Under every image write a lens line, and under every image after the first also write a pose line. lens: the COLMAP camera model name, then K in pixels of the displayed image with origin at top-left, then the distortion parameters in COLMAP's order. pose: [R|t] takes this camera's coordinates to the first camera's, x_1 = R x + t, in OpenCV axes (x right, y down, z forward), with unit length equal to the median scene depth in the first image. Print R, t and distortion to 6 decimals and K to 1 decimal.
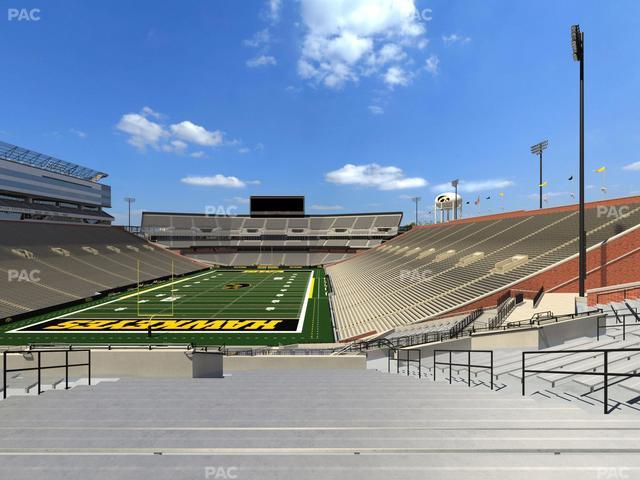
lens RADIAL K [[320.2, 0, 319.7], [0, 320.2, 240.0], [0, 0, 1]] dist [-0.000325, 0.000298]
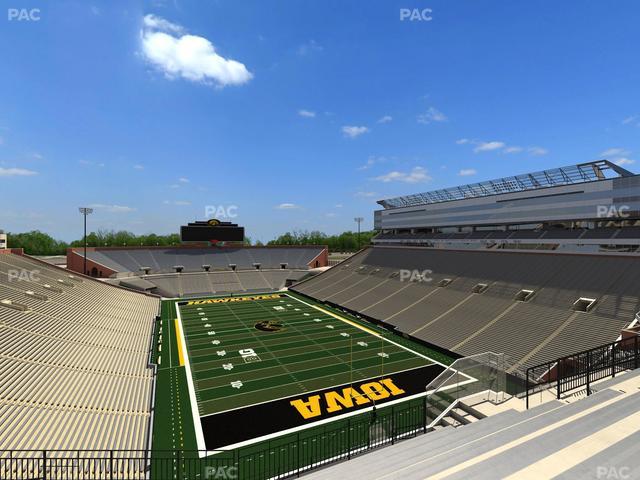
lens RADIAL K [[320.2, 0, 320.2], [0, 320.2, 240.1], [0, 0, 1]] dist [-0.000325, 0.000298]
pose [[-0.900012, -0.000344, -0.435865, 0.004462], [-0.000528, 1.000000, 0.000300, -0.061476], [0.435865, 0.000500, -0.900012, 1.131595]]
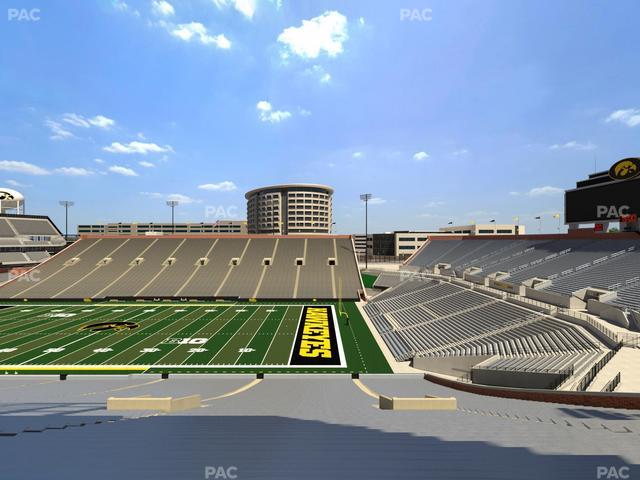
lens RADIAL K [[320.2, 0, 320.2], [0, 320.2, 239.8], [0, 0, 1]] dist [-0.000325, 0.000298]
pose [[-0.000623, 0.000271, 1.000000, -0.582239], [0.000200, 1.000000, -0.000271, -0.028888], [-1.000000, 0.000200, -0.000623, 0.322101]]
